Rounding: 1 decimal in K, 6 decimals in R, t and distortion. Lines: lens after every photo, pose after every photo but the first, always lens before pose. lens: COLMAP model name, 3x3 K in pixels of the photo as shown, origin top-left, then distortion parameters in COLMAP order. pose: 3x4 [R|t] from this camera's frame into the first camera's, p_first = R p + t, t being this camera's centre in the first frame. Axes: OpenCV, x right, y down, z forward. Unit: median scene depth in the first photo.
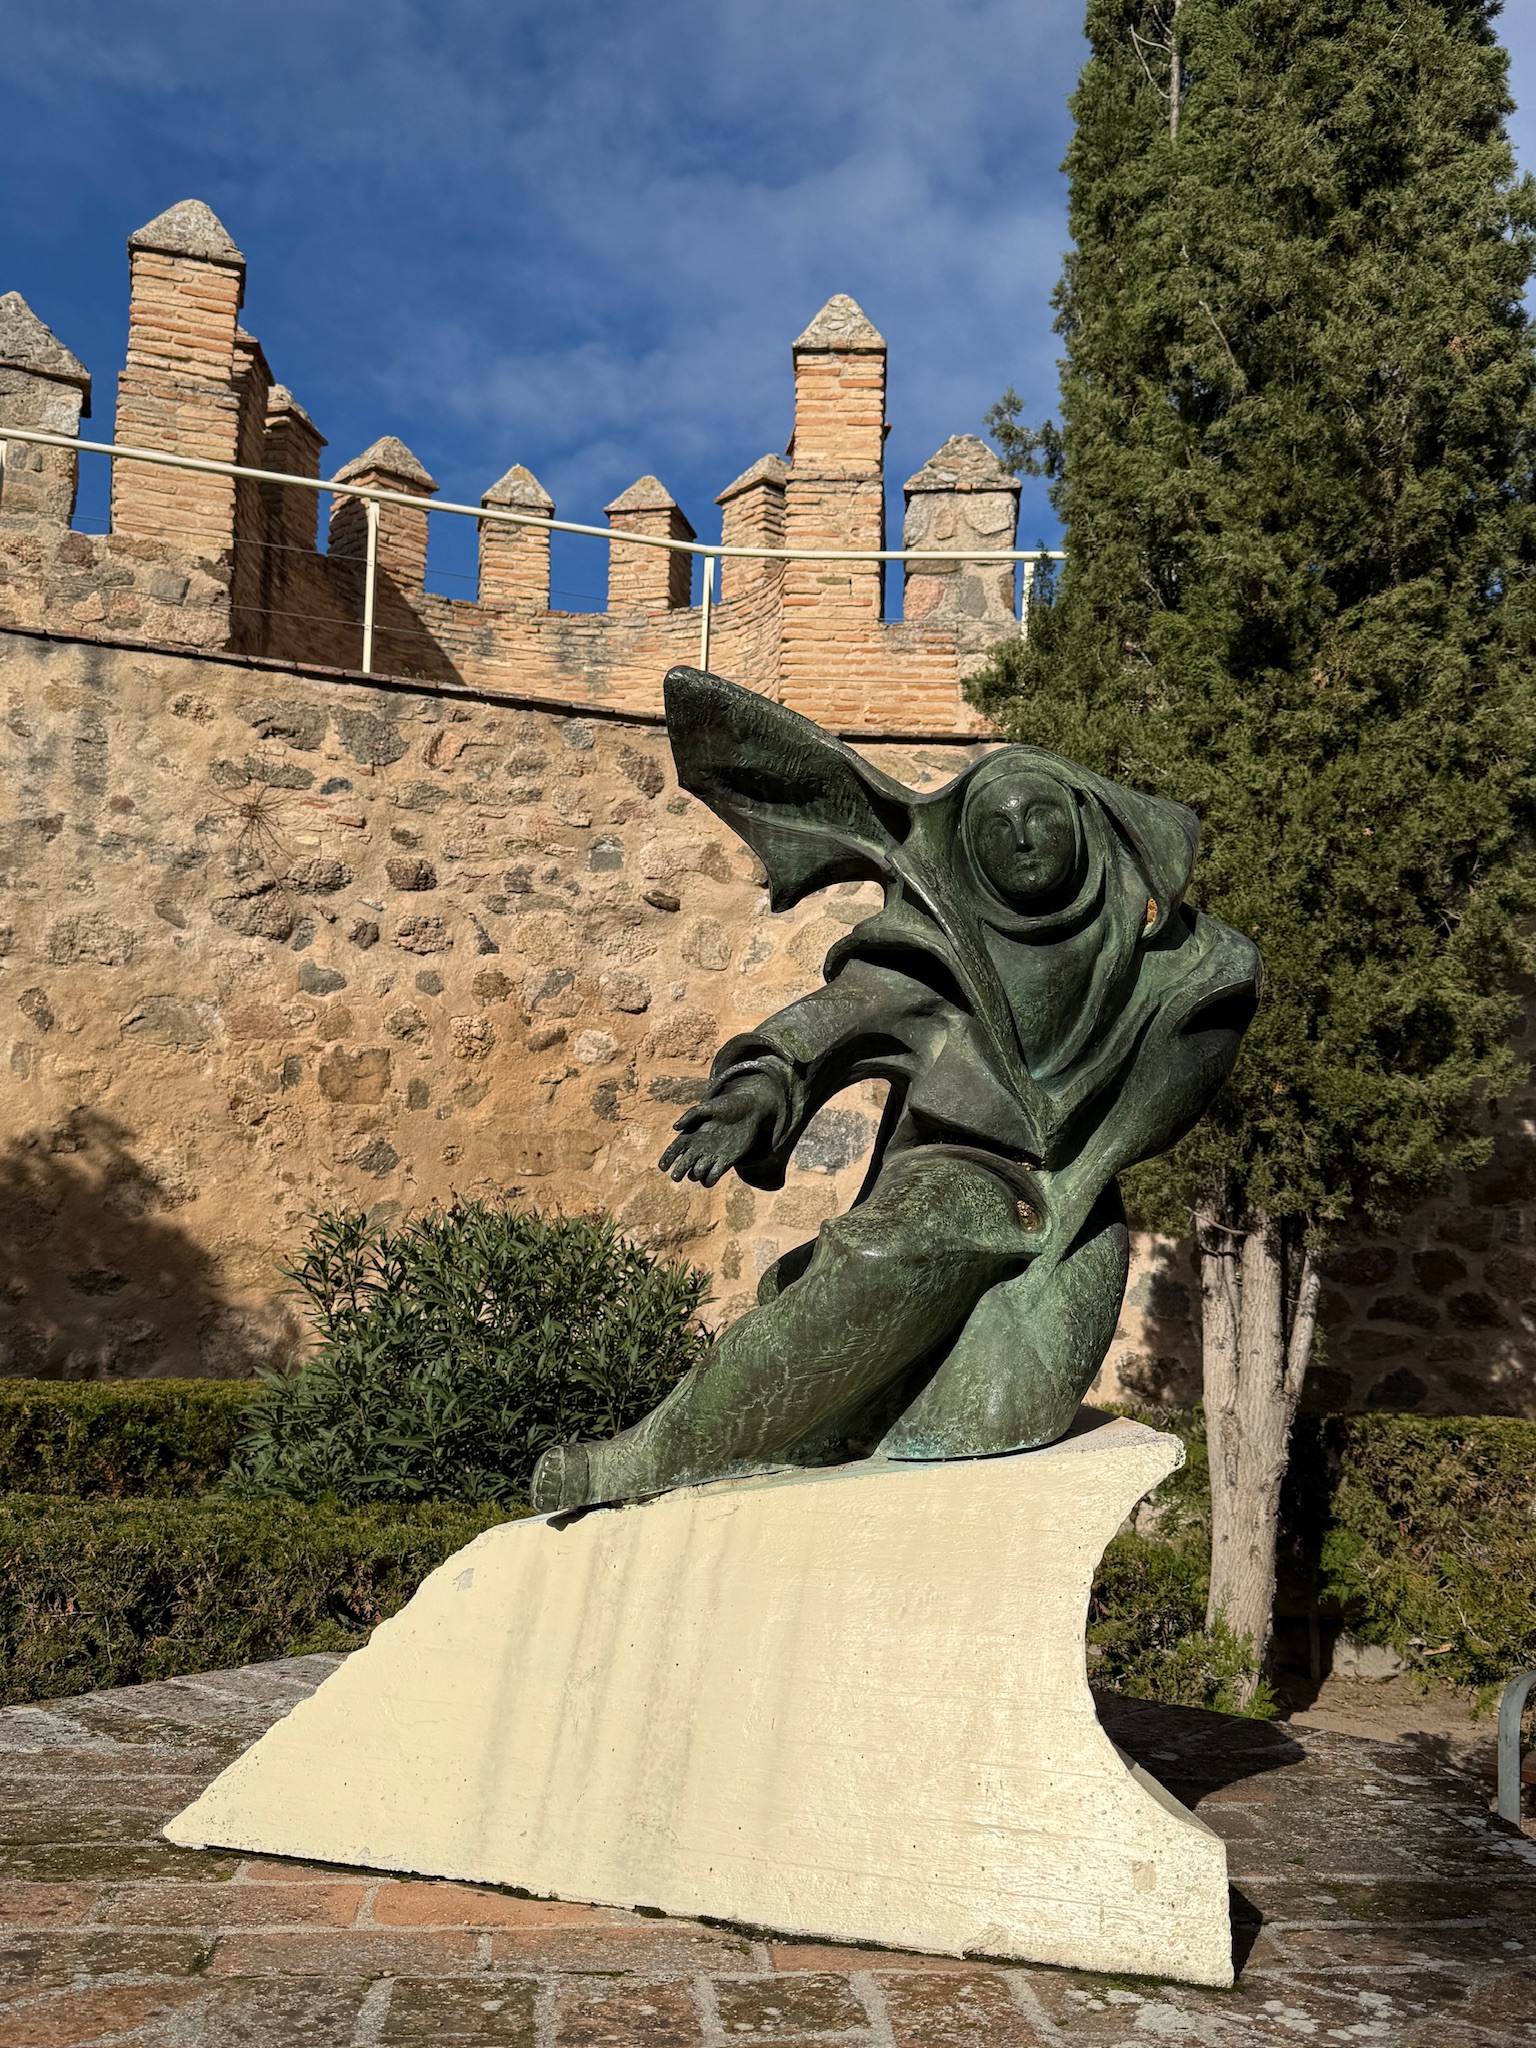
lens RADIAL K [[1682.5, 0, 768.0], [0, 1682.5, 1024.0], [0, 0, 1]] dist [0.166298, -0.360006]
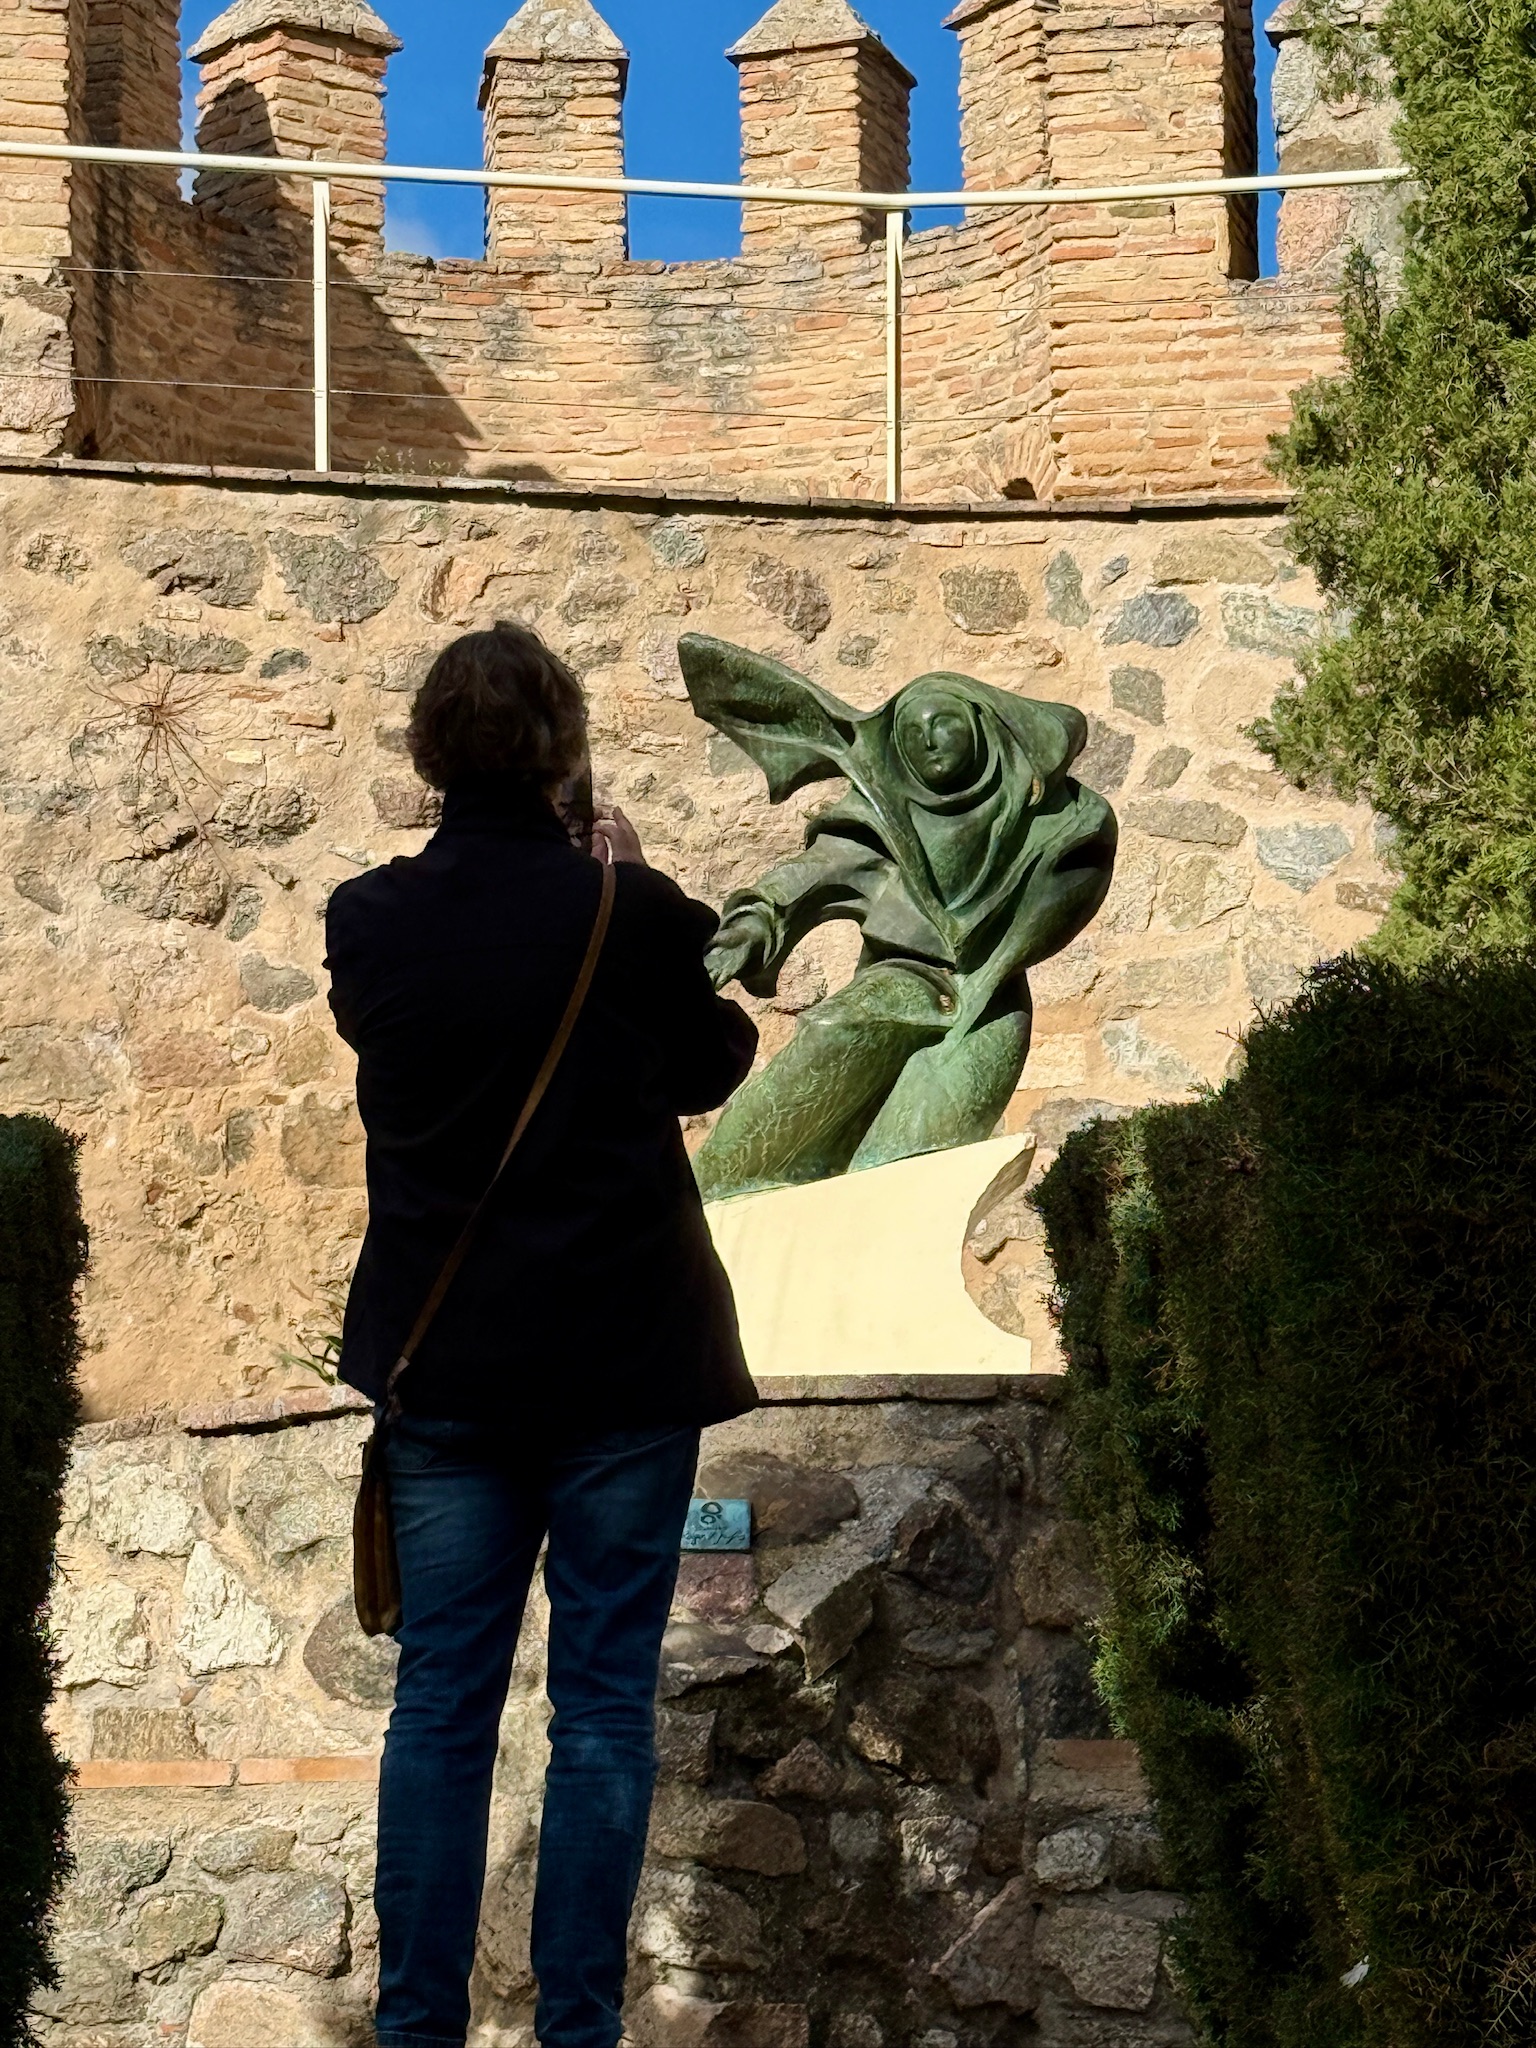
lens RADIAL K [[6068.0, 0, 768.0], [0, 6068.0, 1024.0], [0, 0, 1]] dist [0.042199, -0.820636]
pose [[0.990887, -0.059300, -0.120939, 0.169084], [0.053925, 0.997427, -0.047246, 0.098712], [0.123430, 0.040294, 0.991535, -1.111041]]
